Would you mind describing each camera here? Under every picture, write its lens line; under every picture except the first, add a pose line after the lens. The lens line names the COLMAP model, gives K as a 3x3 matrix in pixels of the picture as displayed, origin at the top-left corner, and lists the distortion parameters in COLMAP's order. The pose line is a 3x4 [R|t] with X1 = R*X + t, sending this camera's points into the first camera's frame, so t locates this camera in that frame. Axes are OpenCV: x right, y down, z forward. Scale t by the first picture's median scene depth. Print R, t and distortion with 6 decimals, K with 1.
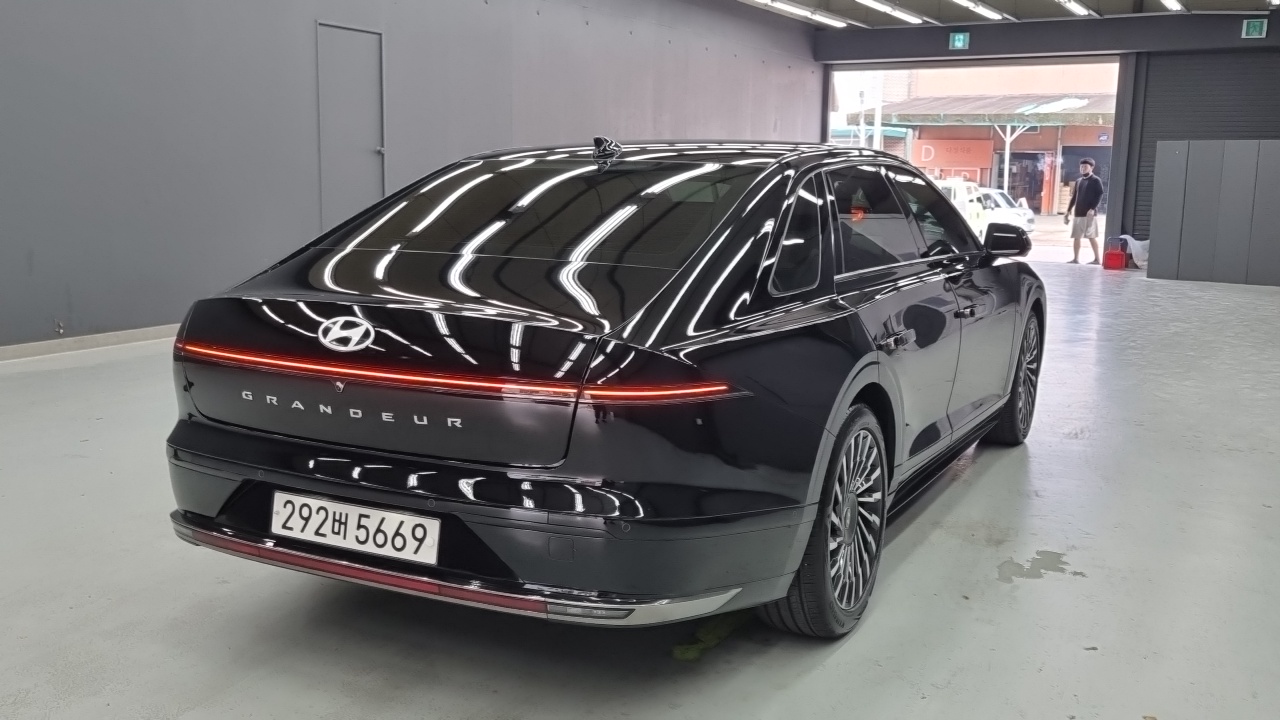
lens RADIAL K [[1142.5, 0, 629.2], [0, 1142.5, 366.1], [0, 0, 1]] dist [0.012951, 0.012403]
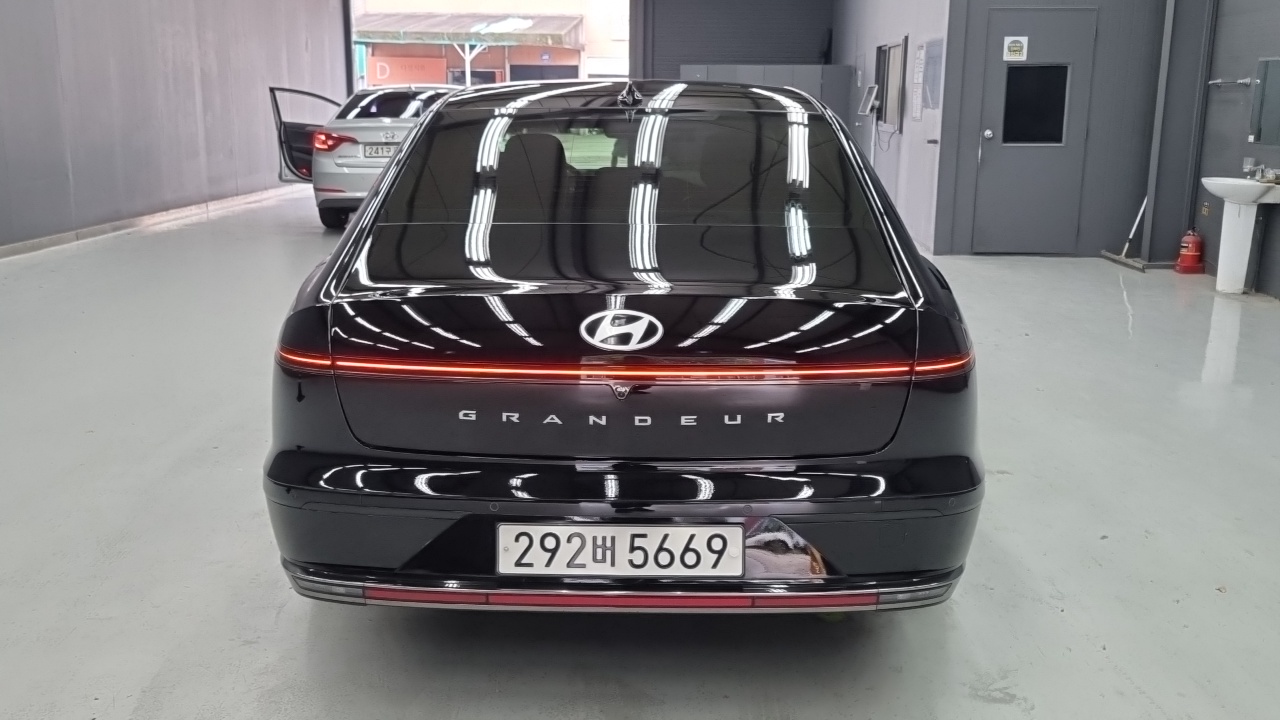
lens RADIAL K [[1142.5, 0, 634.7], [0, 1142.5, 350.3], [0, 0, 1]] dist [0.012951, 0.012403]
pose [[0.898813, -0.102249, 0.426239, -0.587727], [0.078425, 0.994234, 0.073127, -0.072742], [-0.431259, -0.032300, 0.901650, 0.220636]]
